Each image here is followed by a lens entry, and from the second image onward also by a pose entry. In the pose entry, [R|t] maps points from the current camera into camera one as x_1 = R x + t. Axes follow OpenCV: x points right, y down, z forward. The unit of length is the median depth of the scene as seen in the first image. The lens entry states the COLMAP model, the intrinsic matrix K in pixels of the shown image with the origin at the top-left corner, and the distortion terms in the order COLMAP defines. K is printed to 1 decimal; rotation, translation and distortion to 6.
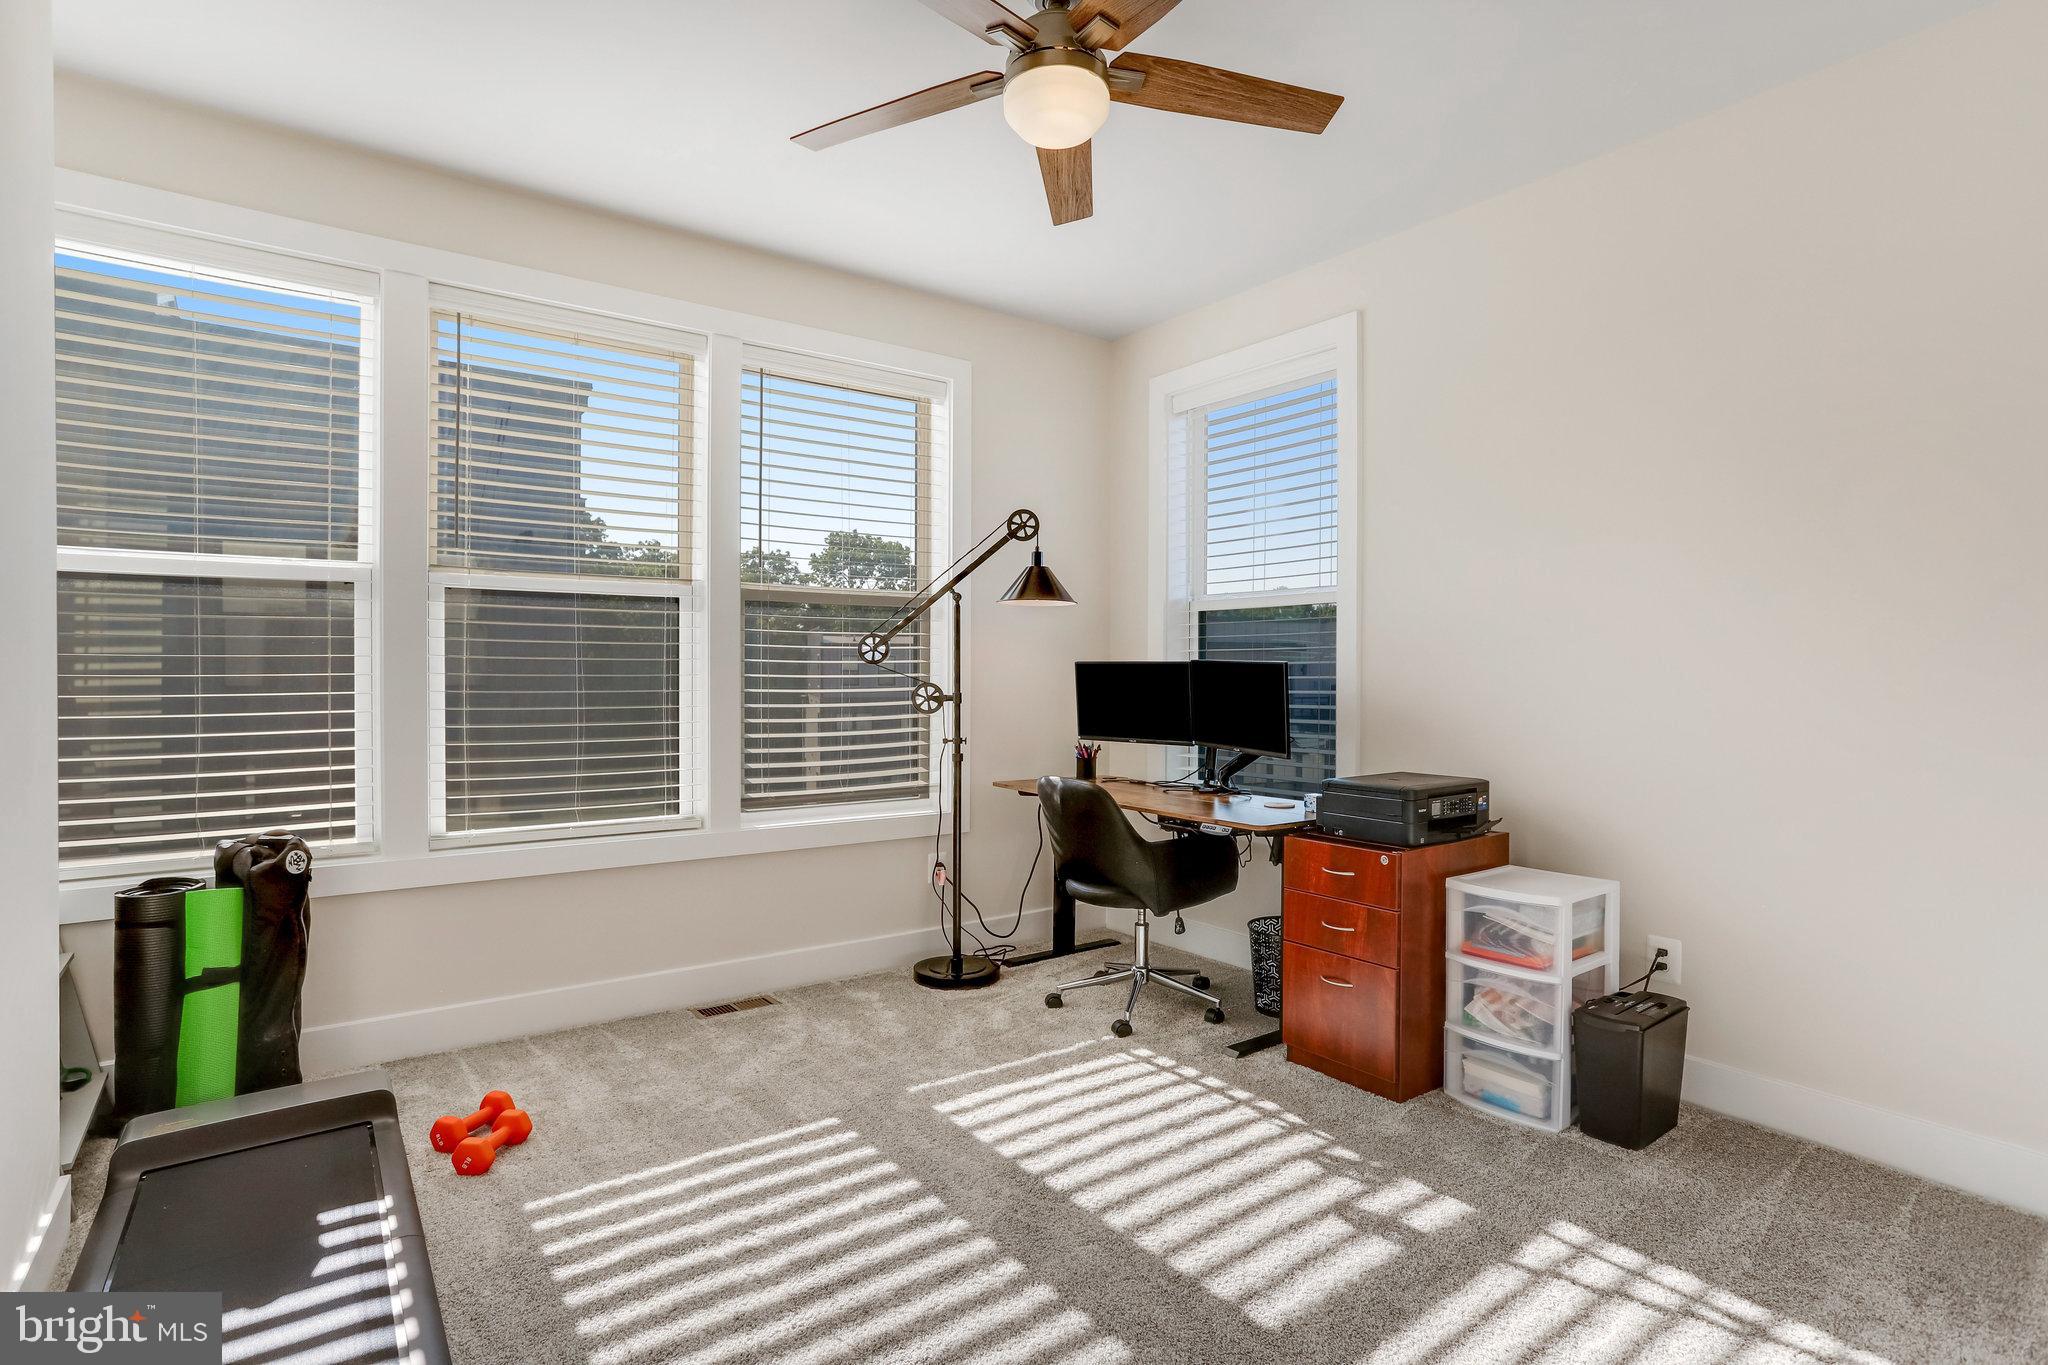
lens RADIAL K [[1013.5, 0, 1019.9], [0, 1013.5, 678.5], [0, 0, 1]] dist [-0.062287, 0.039463]
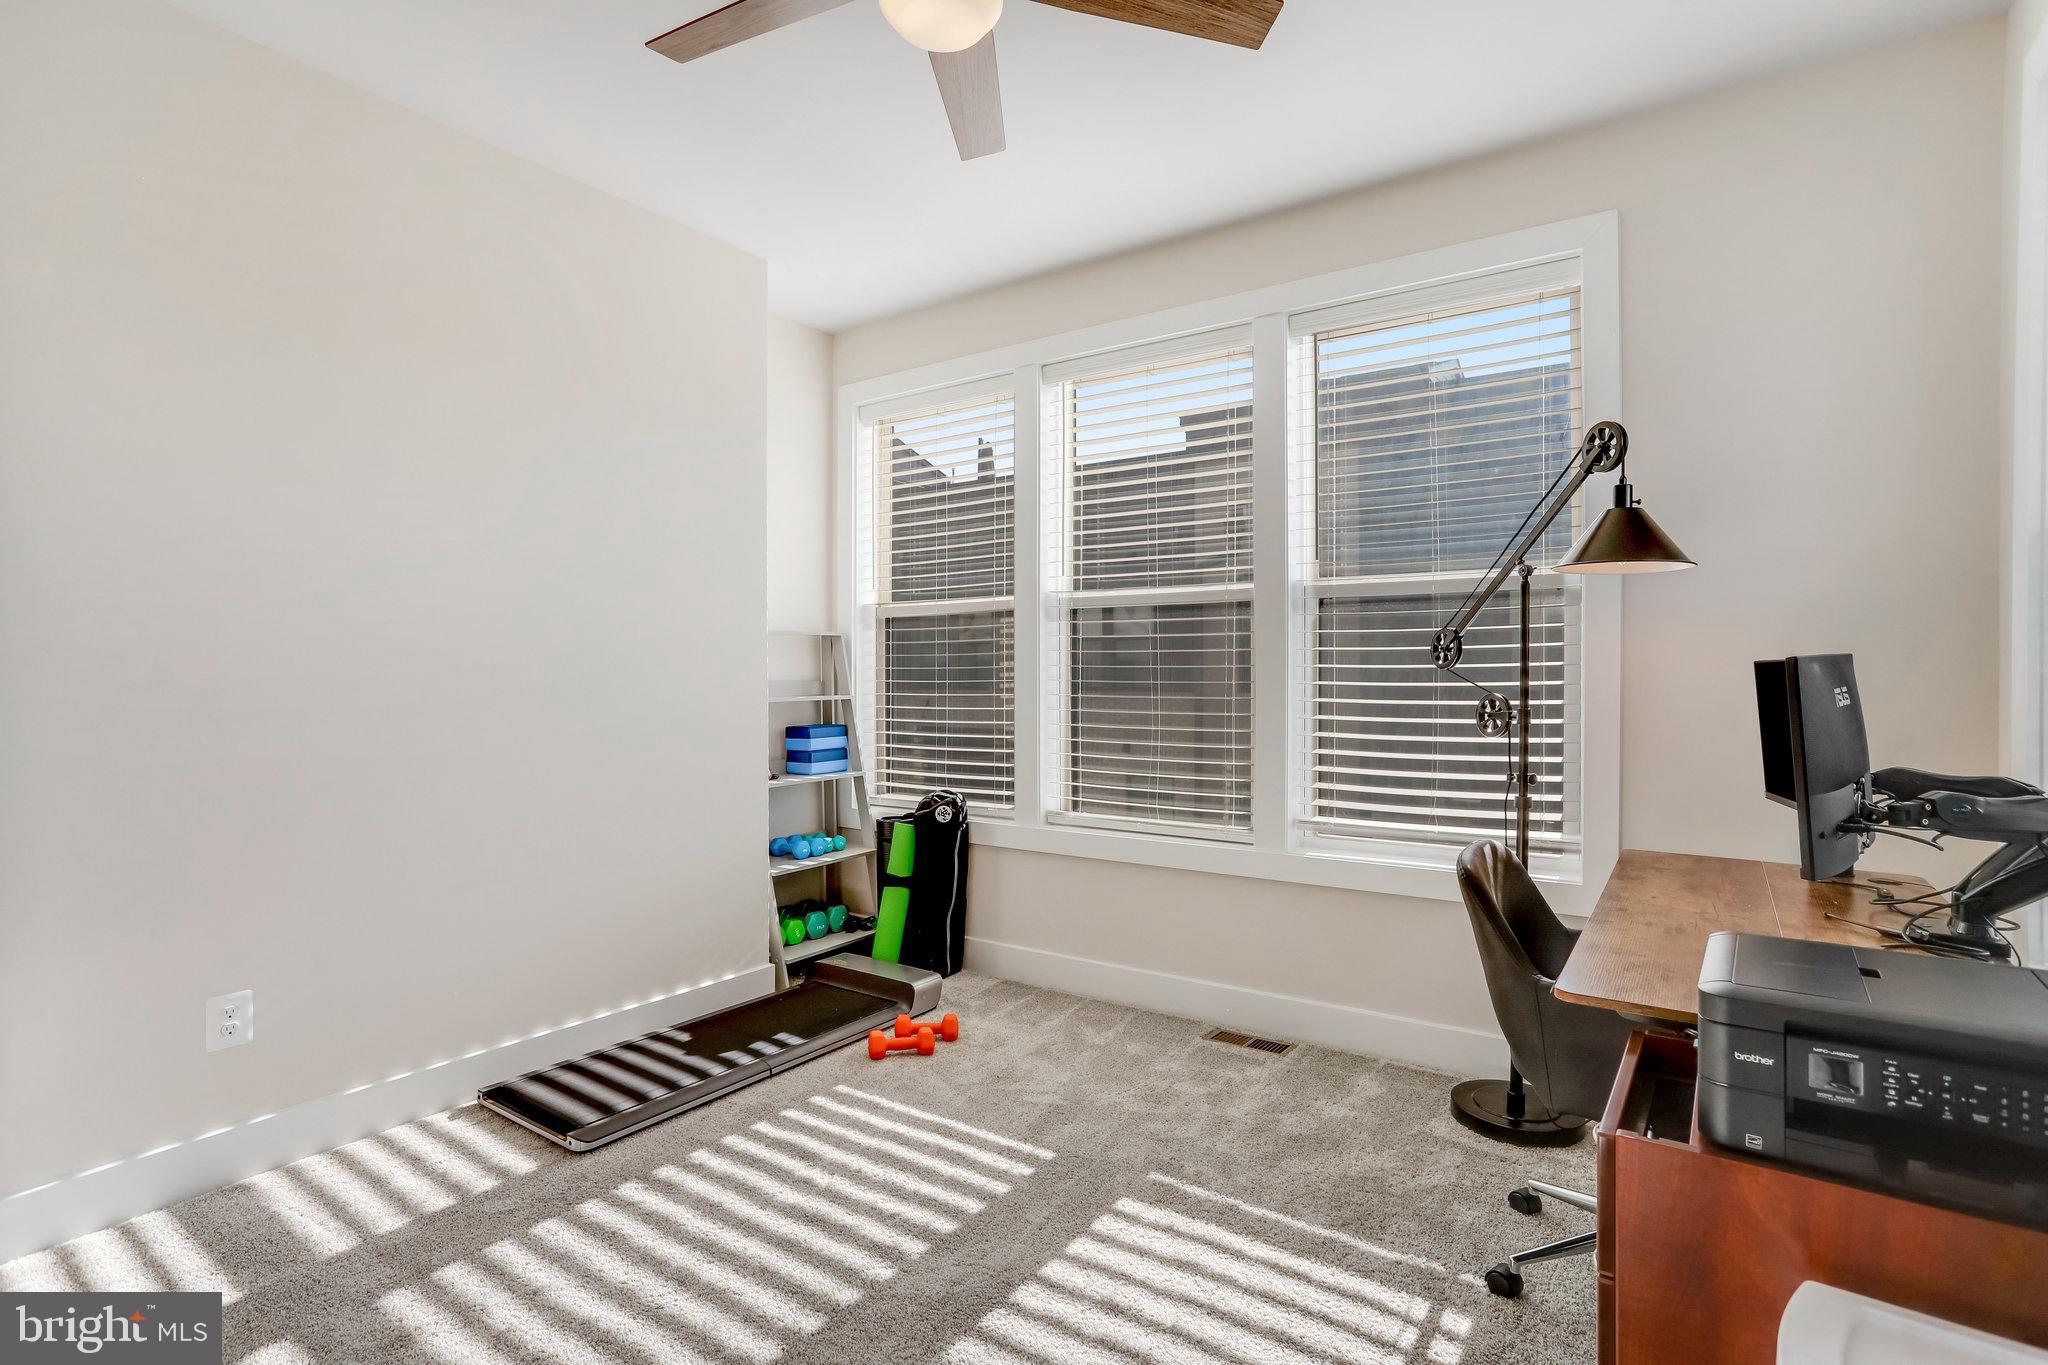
lens RADIAL K [[1012.6, 0, 998.5], [0, 1012.6, 637.1], [0, 0, 1]] dist [-0.060856, 0.034893]
pose [[0.303167, -0.040999, -0.952055, 0.658599], [-0.000903, 0.999061, -0.043311, -0.004528], [0.952937, 0.013990, 0.302845, 0.610824]]
